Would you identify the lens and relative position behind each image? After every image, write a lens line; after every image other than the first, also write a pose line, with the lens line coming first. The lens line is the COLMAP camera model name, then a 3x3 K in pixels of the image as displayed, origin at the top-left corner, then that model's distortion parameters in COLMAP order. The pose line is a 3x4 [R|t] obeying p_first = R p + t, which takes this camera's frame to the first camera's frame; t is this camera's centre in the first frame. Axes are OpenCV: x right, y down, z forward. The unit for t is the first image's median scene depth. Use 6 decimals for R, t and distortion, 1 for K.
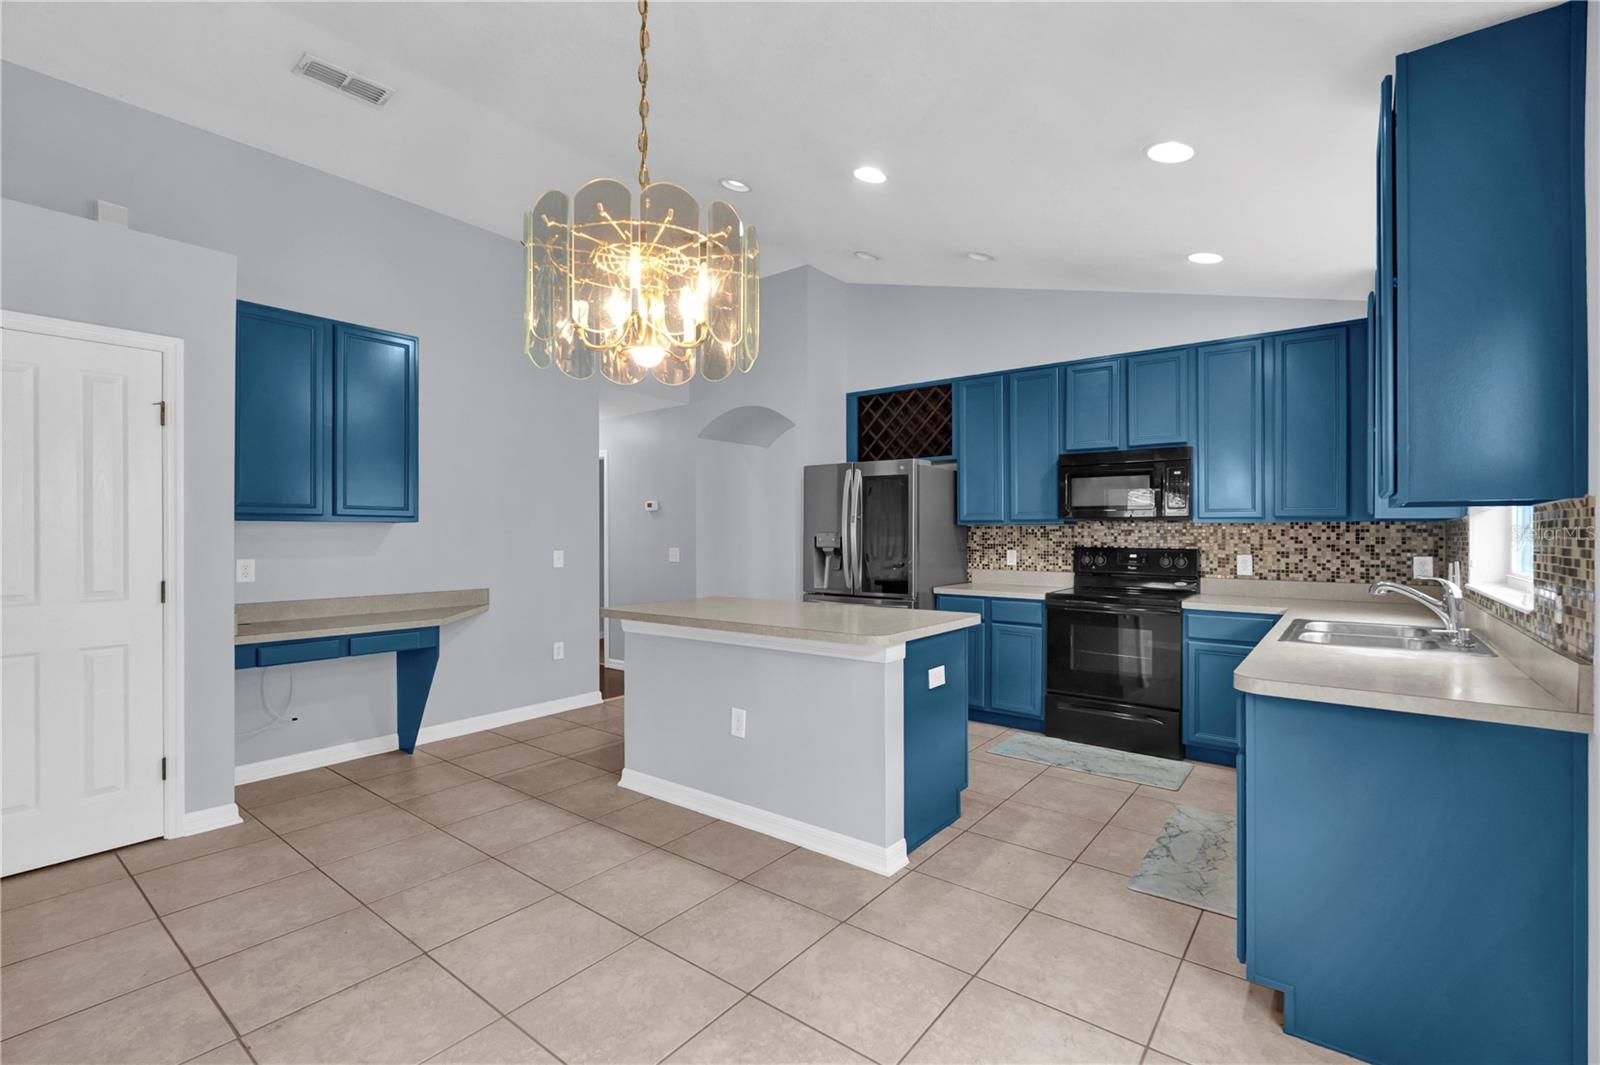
lens RADIAL K [[709.0, 0, 790.3], [0, 709.0, 529.4], [0, 0, 1]] dist [-0.009748, -0.000111]
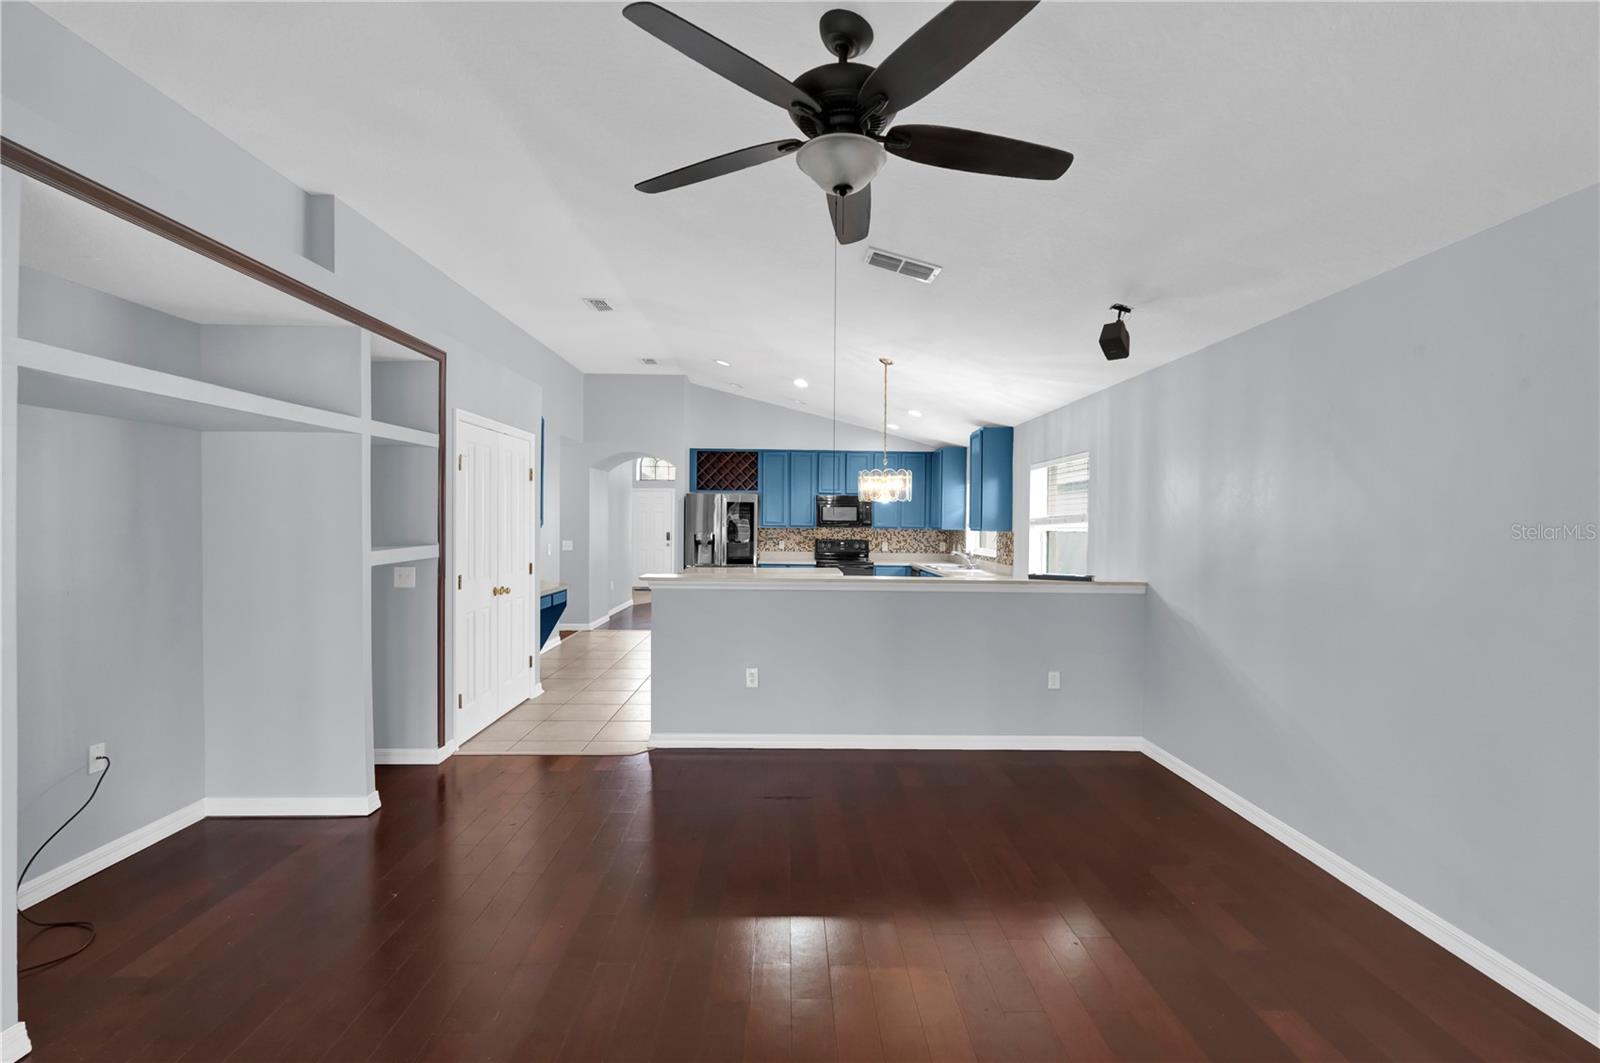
lens RADIAL K [[709.0, 0, 795.5], [0, 709.0, 526.1], [0, 0, 1]] dist [-0.009748, -0.000111]
pose [[0.779510, 0.004012, 0.626376, -1.044323], [-0.013777, 0.999847, 0.010741, -0.038306], [-0.626238, -0.017002, 0.779447, -0.633934]]
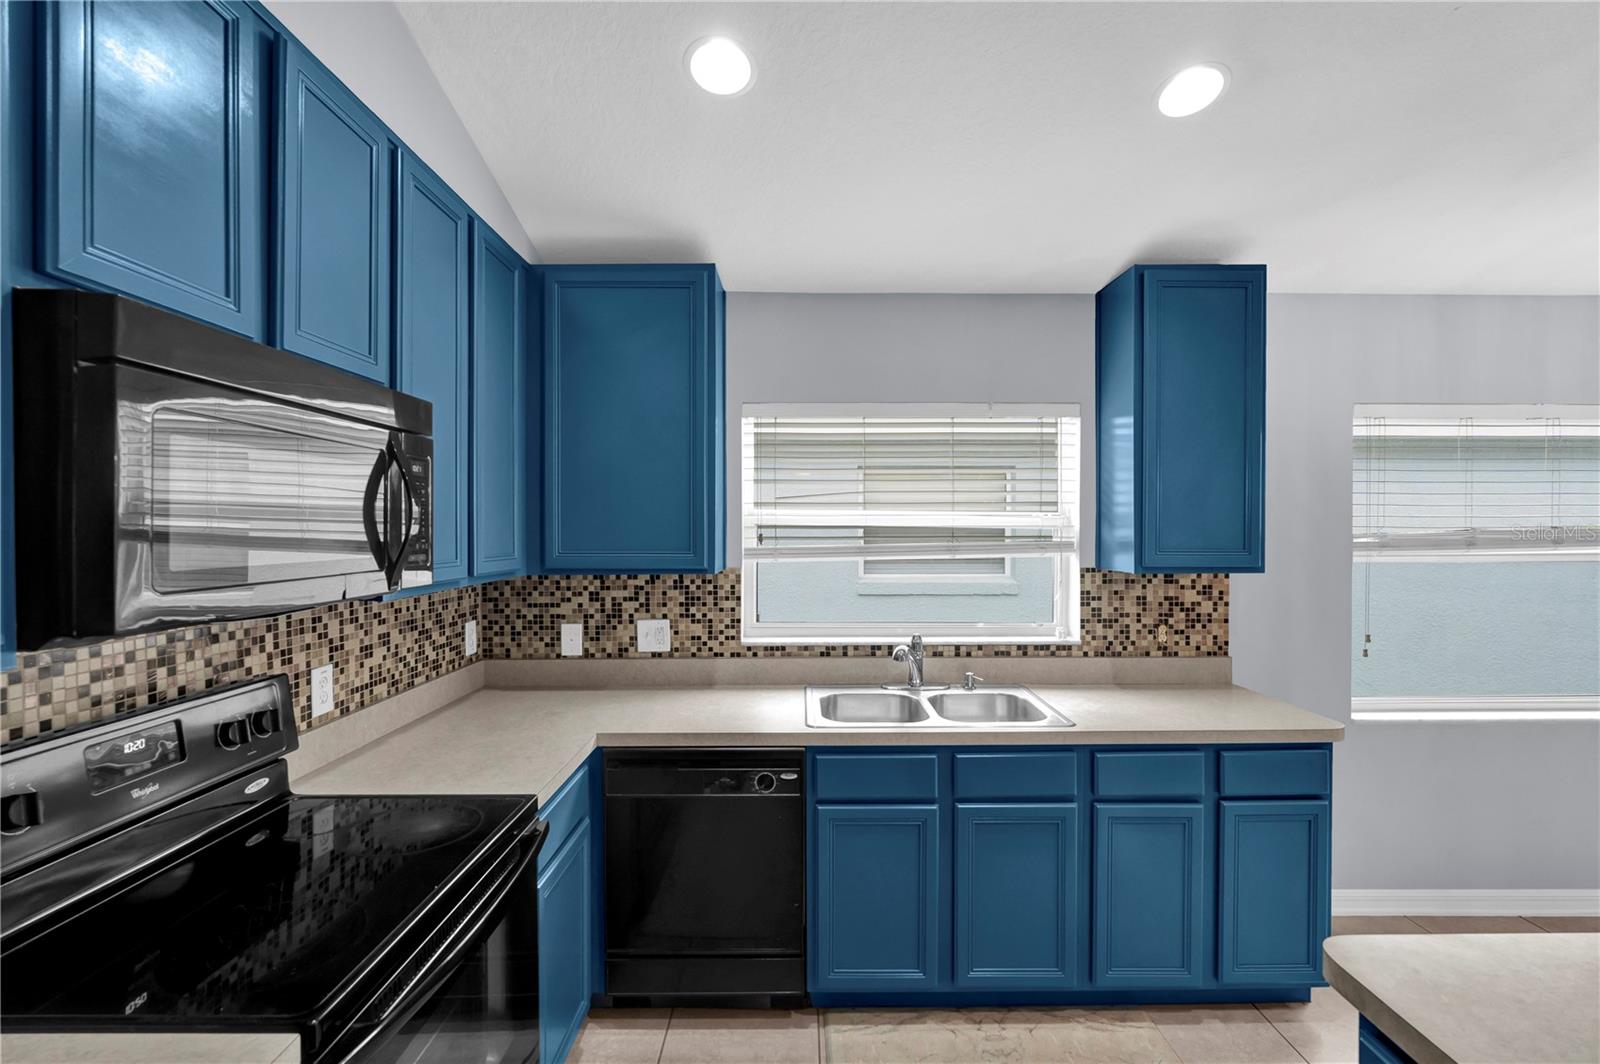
lens RADIAL K [[709.0, 0, 797.3], [0, 709.0, 527.5], [0, 0, 1]] dist [-0.009748, -0.000111]
pose [[-0.631884, 0.001672, 0.775061, 0.129319], [0.000619, 0.999998, -0.001653, -0.046749], [-0.775063, -0.000565, -0.631884, 1.034327]]
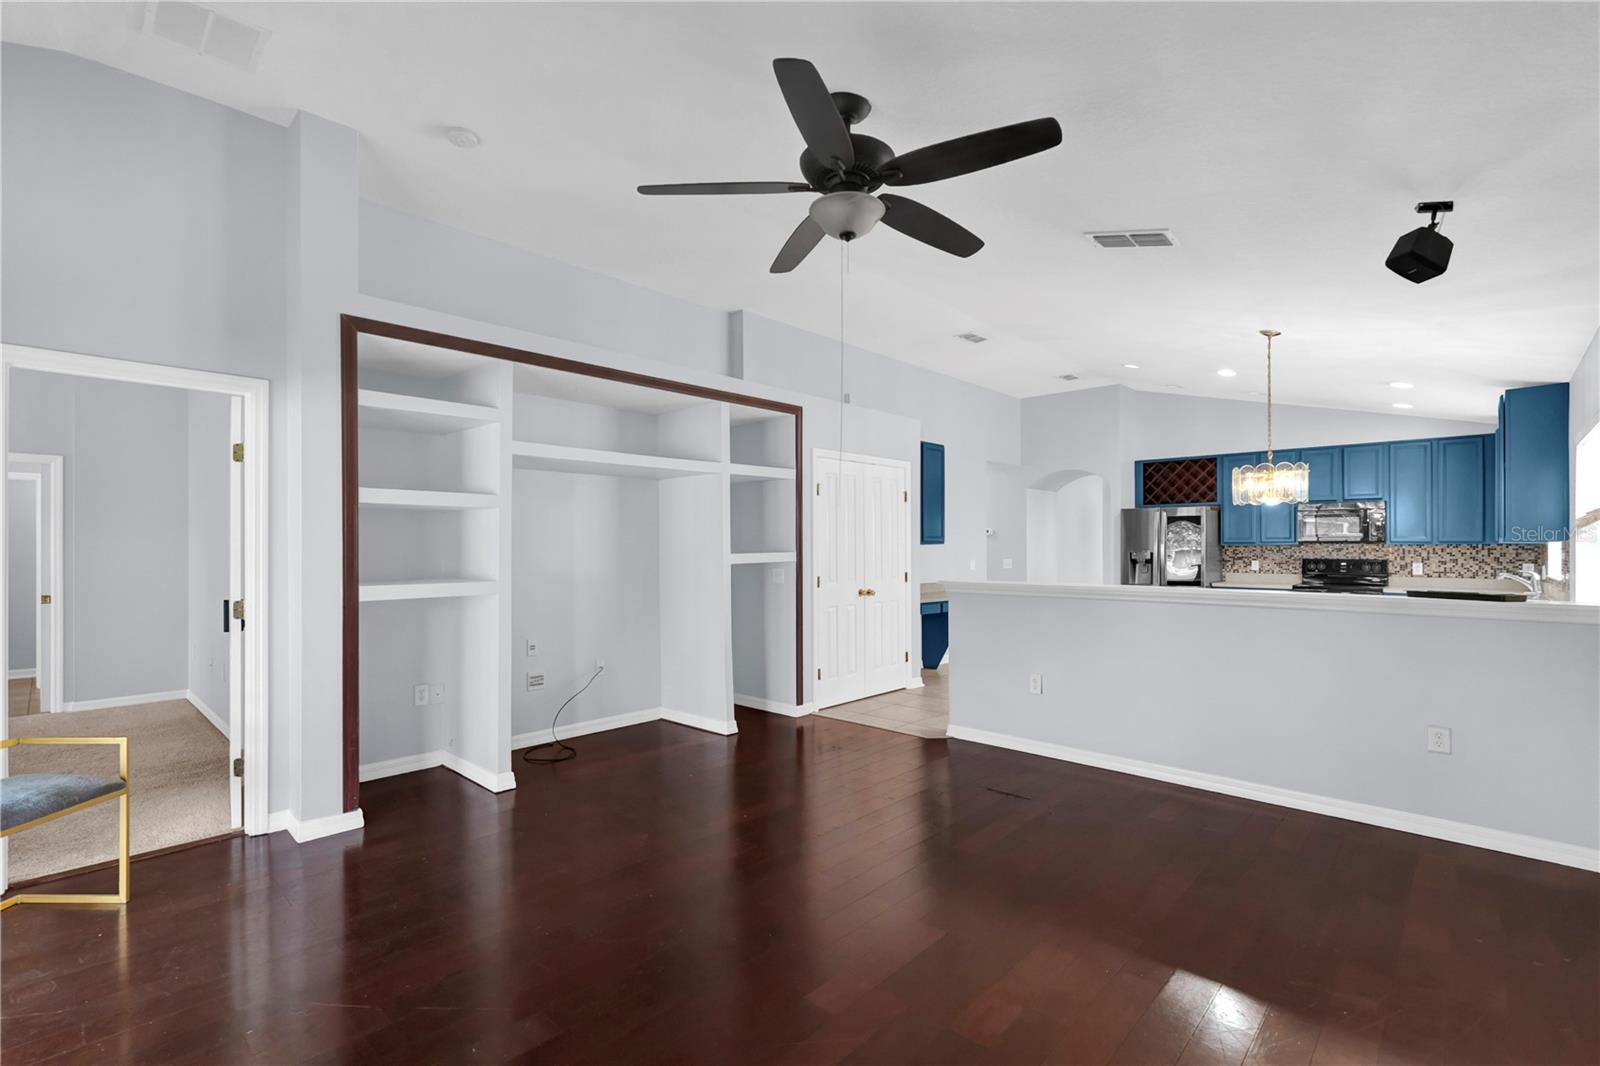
lens RADIAL K [[709.0, 0, 788.2], [0, 709.0, 547.2], [0, 0, 1]] dist [-0.009748, -0.000111]
pose [[0.994458, 0.000263, -0.105136, -0.697149], [0.000167, 0.999992, 0.004085, -0.009675], [0.105136, -0.004080, 0.994449, -0.860684]]
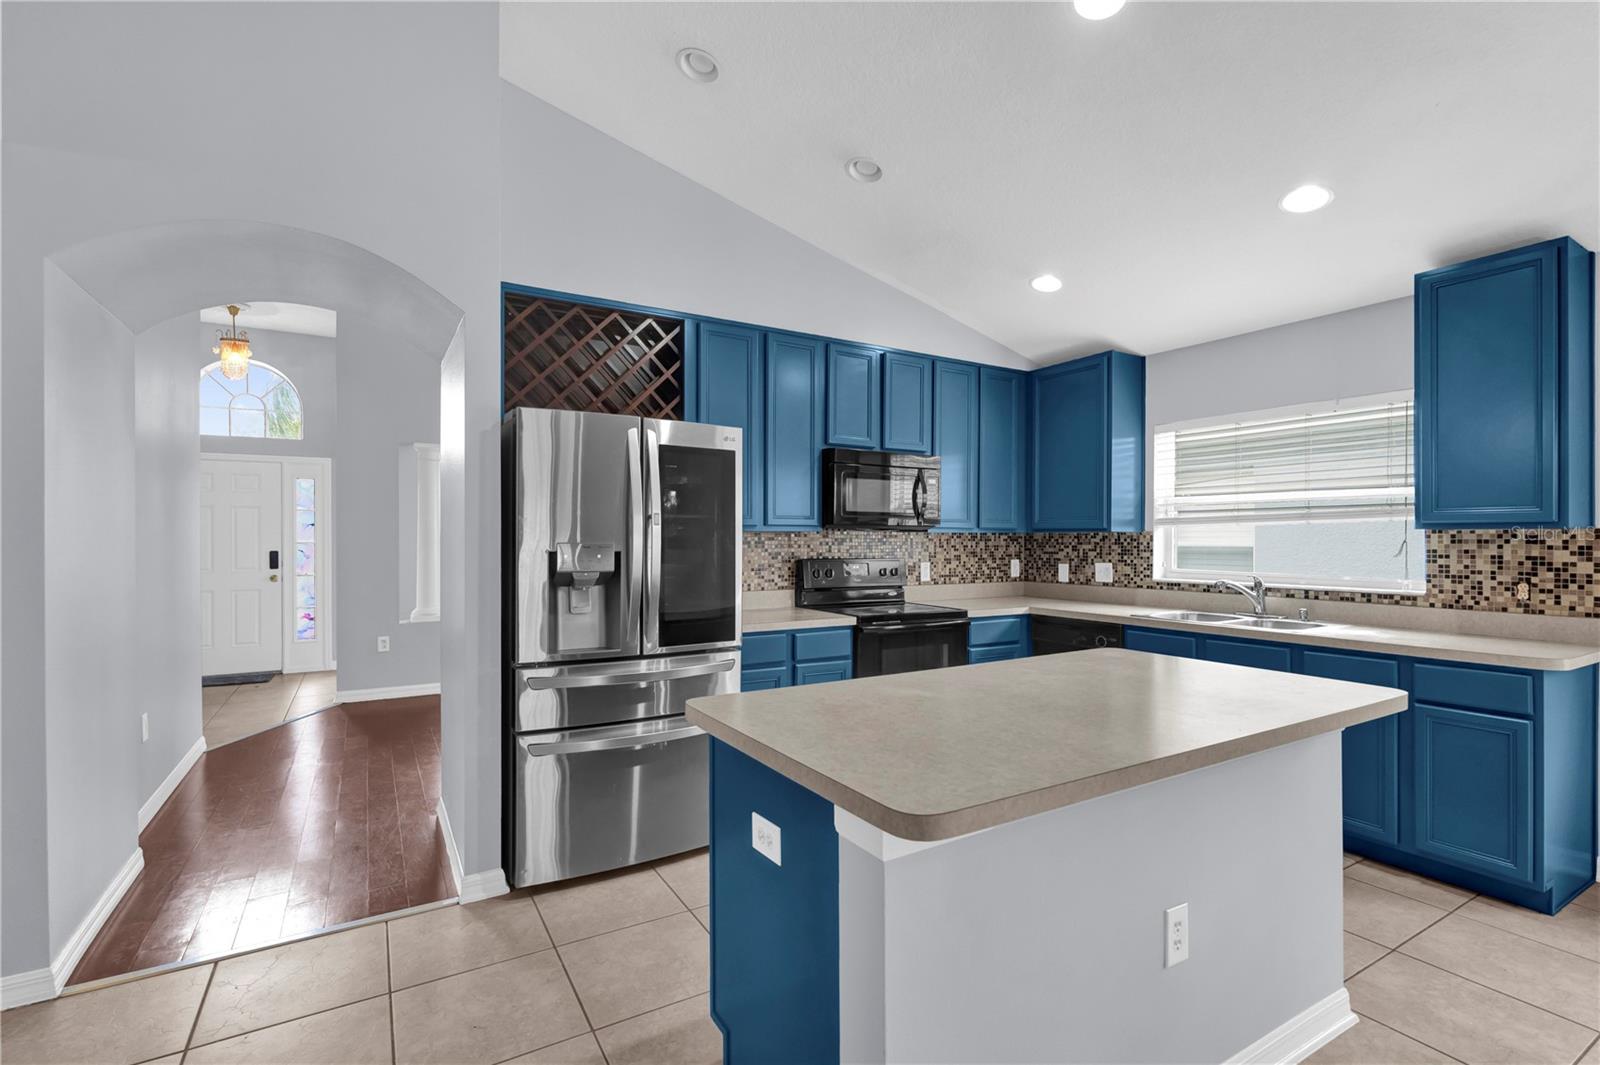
lens RADIAL K [[709.0, 0, 792.0], [0, 709.0, 543.8], [0, 0, 1]] dist [-0.009748, -0.000111]
pose [[0.363145, -0.004257, 0.931723, -0.441627], [-0.005928, 0.999959, 0.006879, 0.001437], [-0.931714, -0.008021, 0.363105, 0.785994]]
